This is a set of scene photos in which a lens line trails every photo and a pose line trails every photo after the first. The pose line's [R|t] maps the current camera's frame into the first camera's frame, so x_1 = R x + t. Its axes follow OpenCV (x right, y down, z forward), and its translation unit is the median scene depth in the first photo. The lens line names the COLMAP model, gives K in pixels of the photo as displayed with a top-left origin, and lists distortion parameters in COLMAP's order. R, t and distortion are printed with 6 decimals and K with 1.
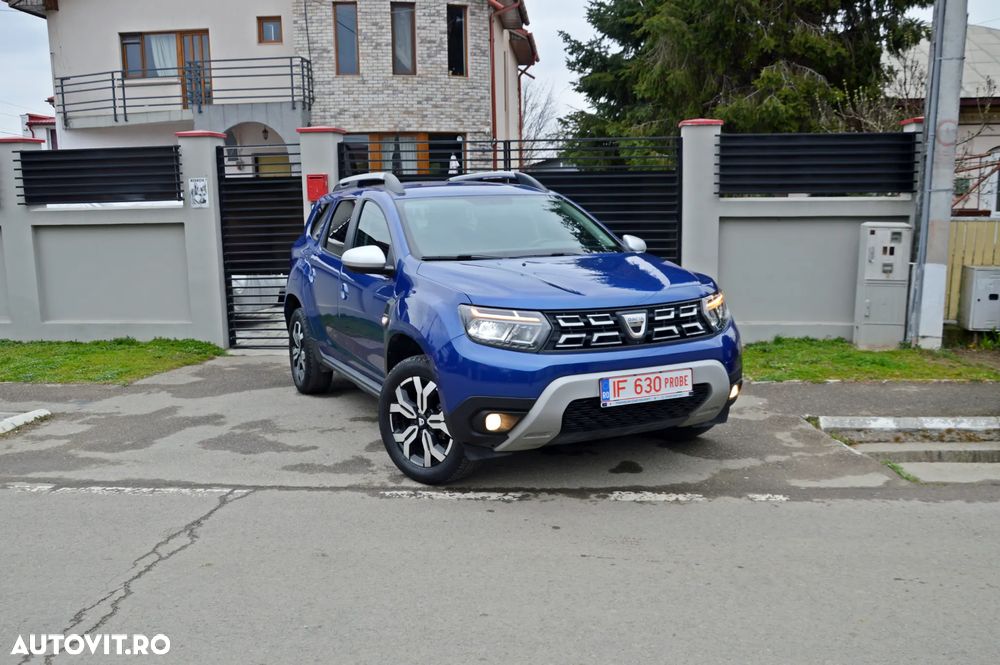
lens RADIAL K [[964.5, 0, 528.0], [0, 964.5, 347.9], [0, 0, 1]] dist [-0.044122, 0.000000]
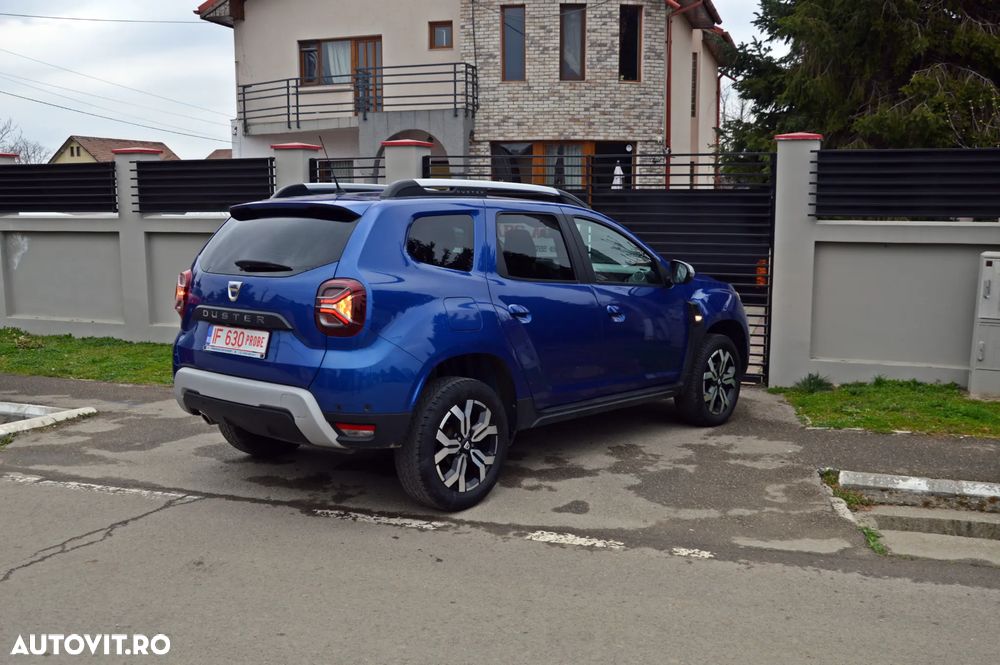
lens RADIAL K [[1037.0, 0, 501.3], [0, 1037.0, 345.3], [0, 0, 1]] dist [-0.022164, 0.000000]
pose [[0.967985, 0.049271, -0.246124, 0.159336], [-0.054491, 0.998410, -0.014437, -0.009441], [0.245022, 0.027386, 0.969131, -0.005408]]
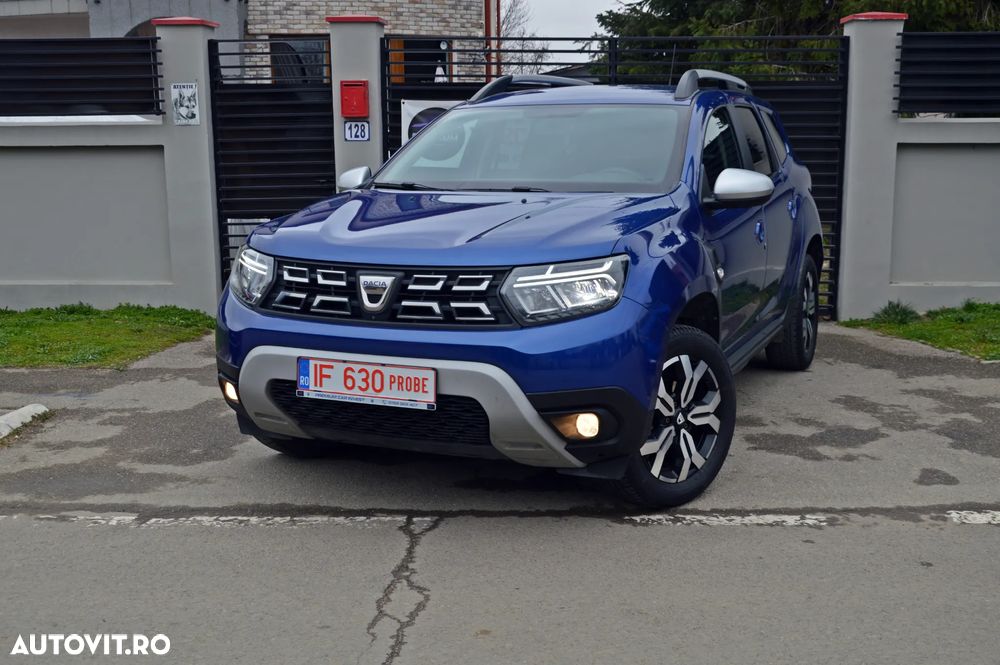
lens RADIAL K [[1215.8, 0, 546.3], [0, 1215.8, 368.4], [0, 0, 1]] dist [-0.013615, 0.000000]
pose [[0.997308, -0.005163, 0.073147, -0.148225], [0.002340, 0.999251, 0.038623, 0.003201], [-0.073292, -0.038348, 0.996573, 0.063164]]
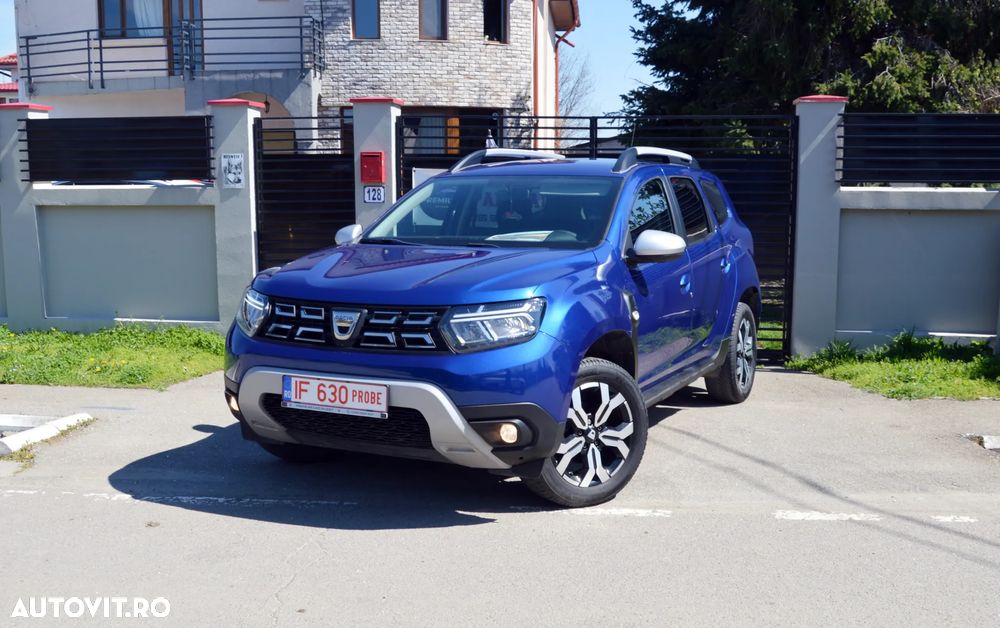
lens RADIAL K [[1153.4, 0, 543.9], [0, 1153.4, 329.4], [0, 0, 1]] dist [-0.065164, 0.000000]
pose [[0.999796, 0.015529, 0.012885, -0.091184], [-0.015097, 0.999342, -0.032966, 0.010686], [-0.013389, 0.032765, 0.999373, -0.025908]]
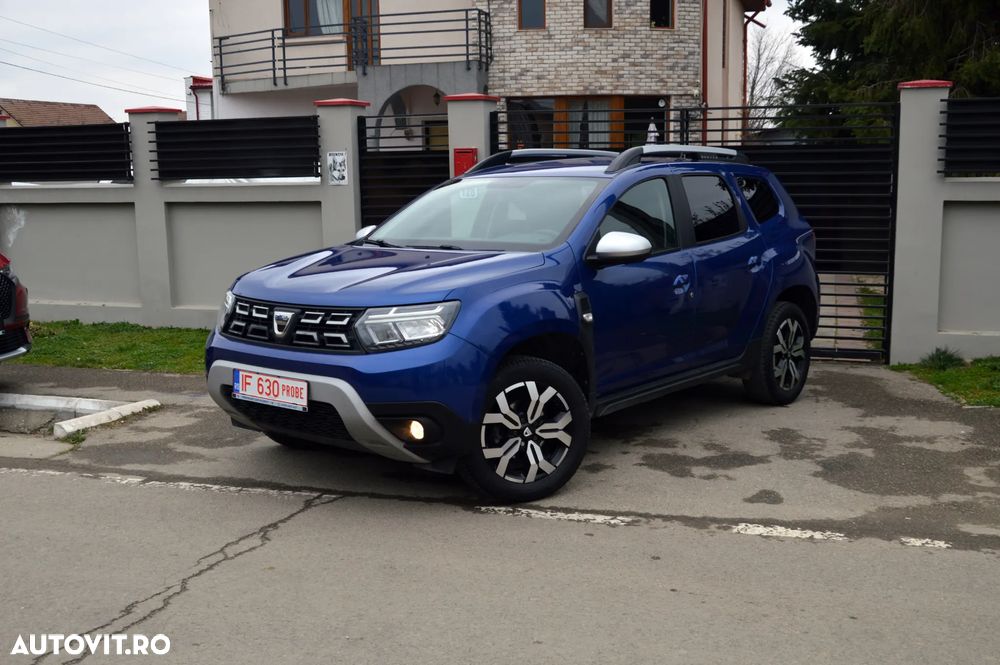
lens RADIAL K [[1164.7, 0, 505.6], [0, 1164.7, 338.0], [0, 0, 1]] dist [-0.012006, 0.000000]
pose [[0.975491, 0.033950, -0.217405, 0.056262], [-0.036598, 0.999297, -0.008165, 0.000259], [0.216975, 0.015921, 0.976047, -0.030787]]
